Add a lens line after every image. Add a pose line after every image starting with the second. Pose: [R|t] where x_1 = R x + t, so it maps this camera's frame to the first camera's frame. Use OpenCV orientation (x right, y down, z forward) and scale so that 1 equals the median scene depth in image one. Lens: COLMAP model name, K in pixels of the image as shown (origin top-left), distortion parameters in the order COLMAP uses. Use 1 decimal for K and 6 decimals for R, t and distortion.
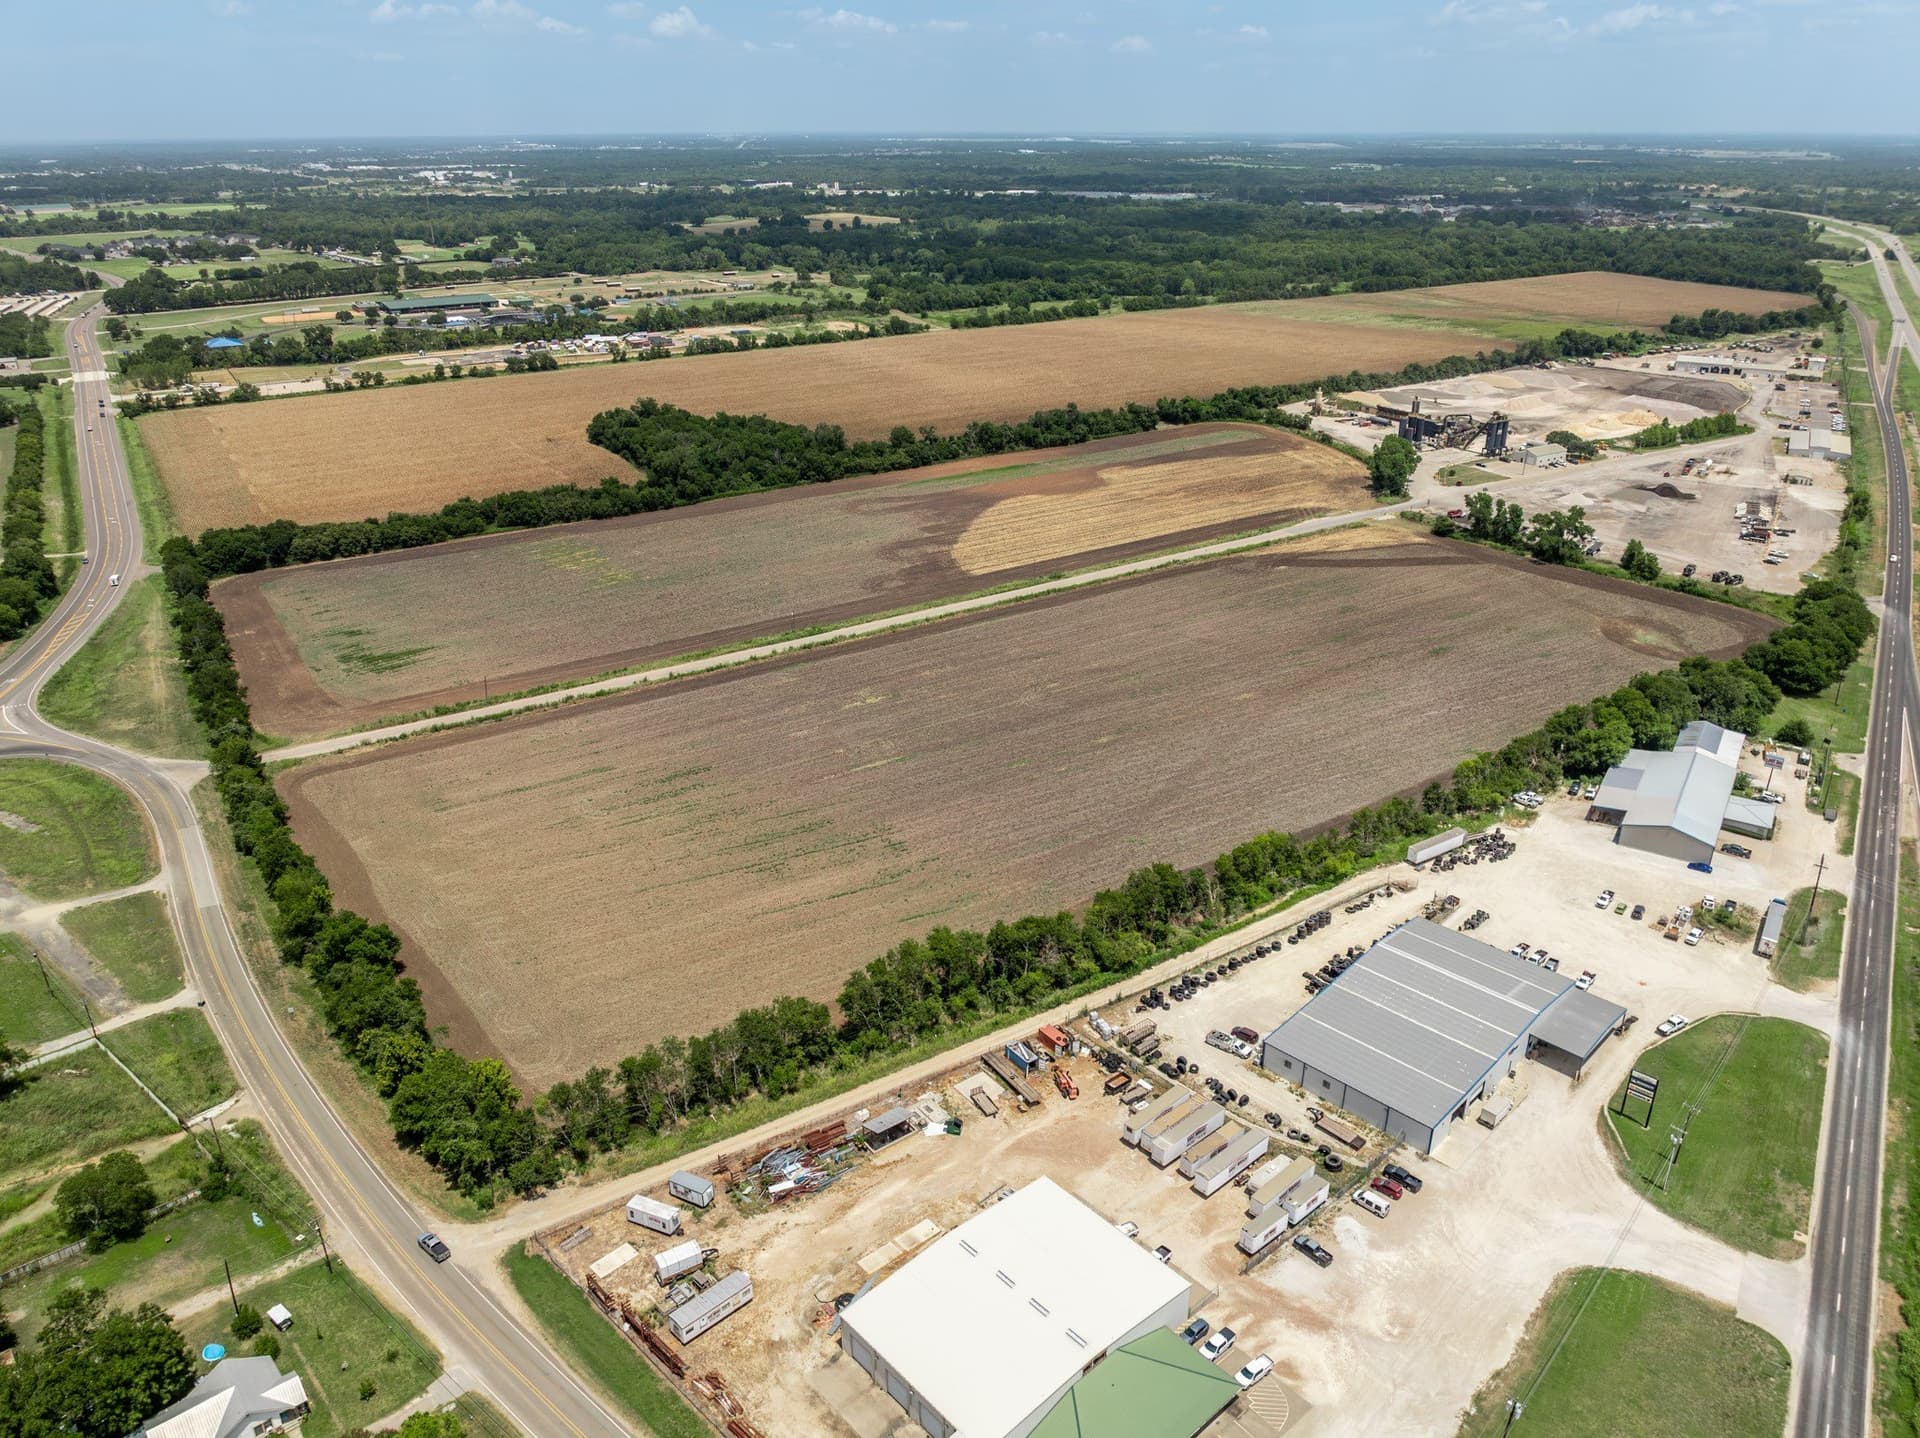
lens RADIAL K [[1345.2, 0, 960.9], [0, 1345.2, 709.0], [0, 0, 1]] dist [-0.032988, 0.022783]
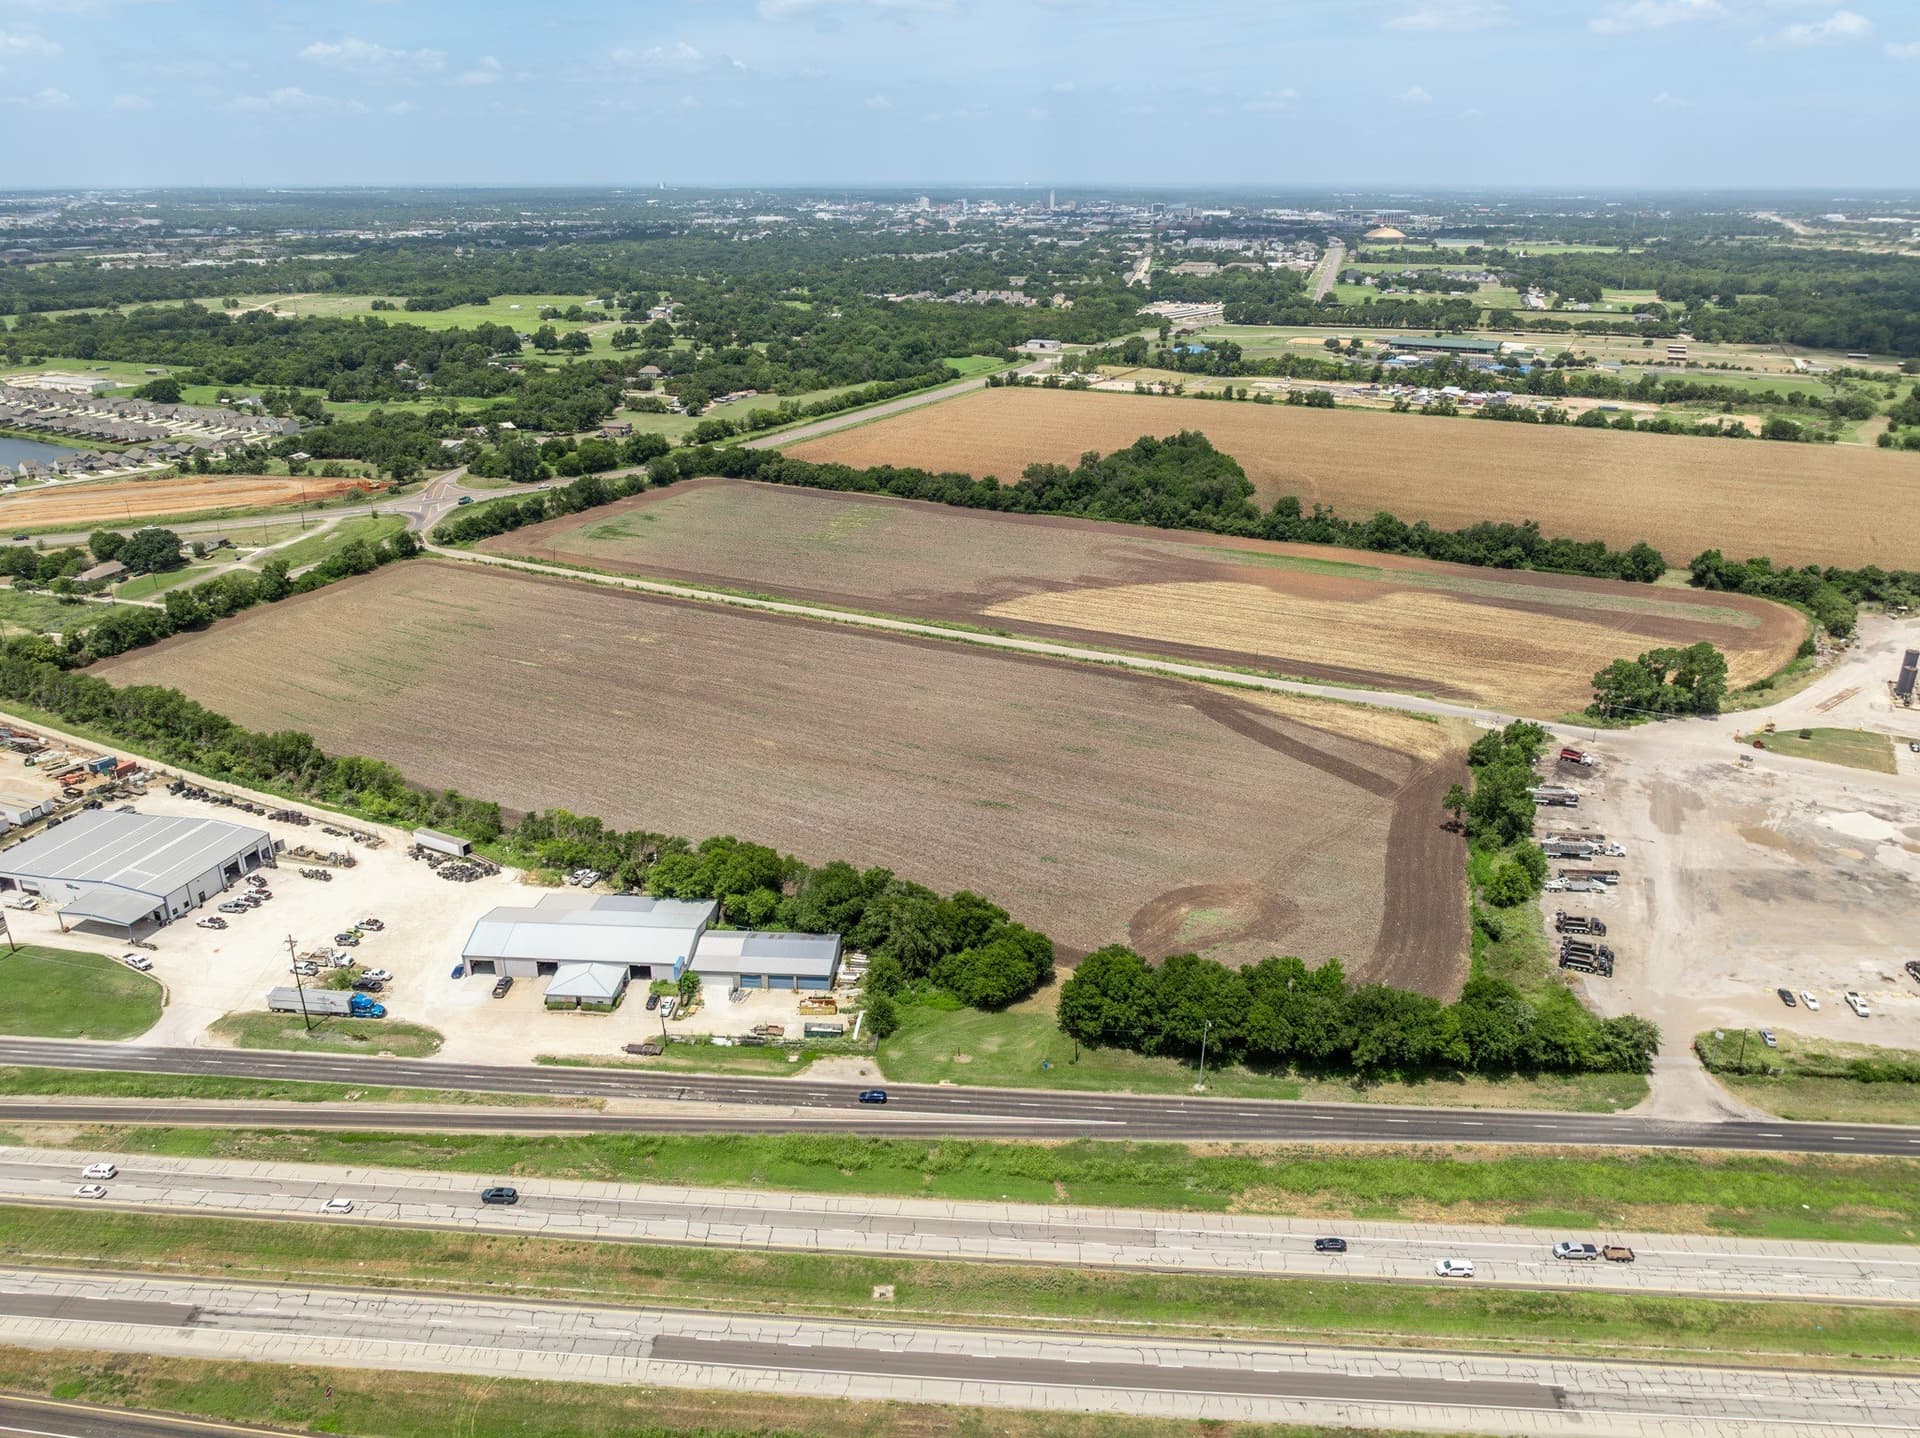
lens RADIAL K [[1345.2, 0, 960.9], [0, 1345.2, 709.0], [0, 0, 1]] dist [-0.032988, 0.022783]
pose [[0.495585, 0.323055, -0.806245, 1.060200], [-0.347380, 0.924503, 0.156911, -0.235132], [0.796067, 0.202311, 0.570393, 0.533752]]
